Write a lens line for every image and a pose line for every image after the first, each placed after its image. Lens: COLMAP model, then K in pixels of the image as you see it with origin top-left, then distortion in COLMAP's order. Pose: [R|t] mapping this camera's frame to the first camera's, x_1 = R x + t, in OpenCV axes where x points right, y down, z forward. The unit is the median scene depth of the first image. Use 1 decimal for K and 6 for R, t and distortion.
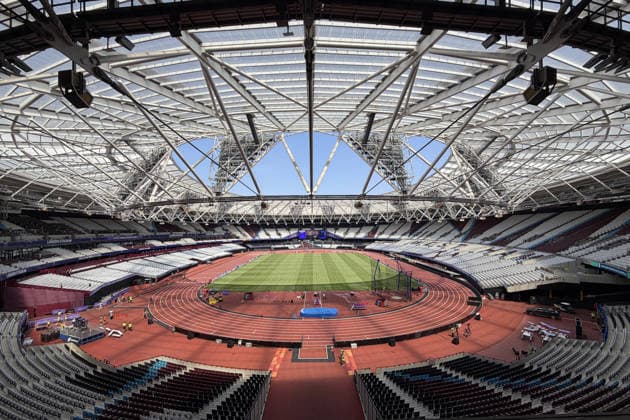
lens RADIAL K [[250.9, 0, 311.1], [0, 250.9, 225.3], [0, 0, 1]] dist [-0.001163, -0.000114]
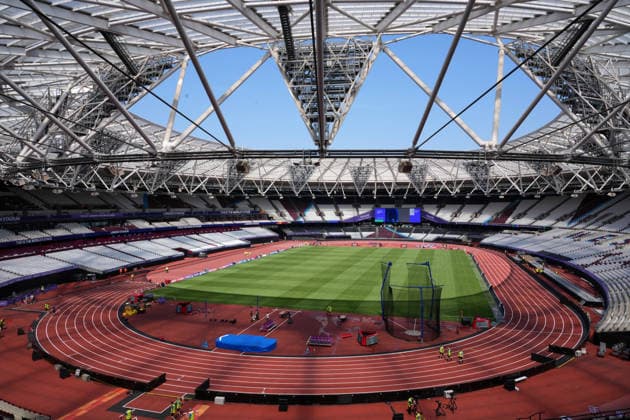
lens RADIAL K [[420.0, 0, 316.2], [0, 420.0, 209.9], [0, 0, 1]] dist [-0.001496, 0.000493]
pose [[0.958901, 0.014519, -0.283370, 0.338627], [-0.006978, 0.999595, 0.027604, -0.006630], [0.283656, -0.024492, 0.958613, 0.049299]]
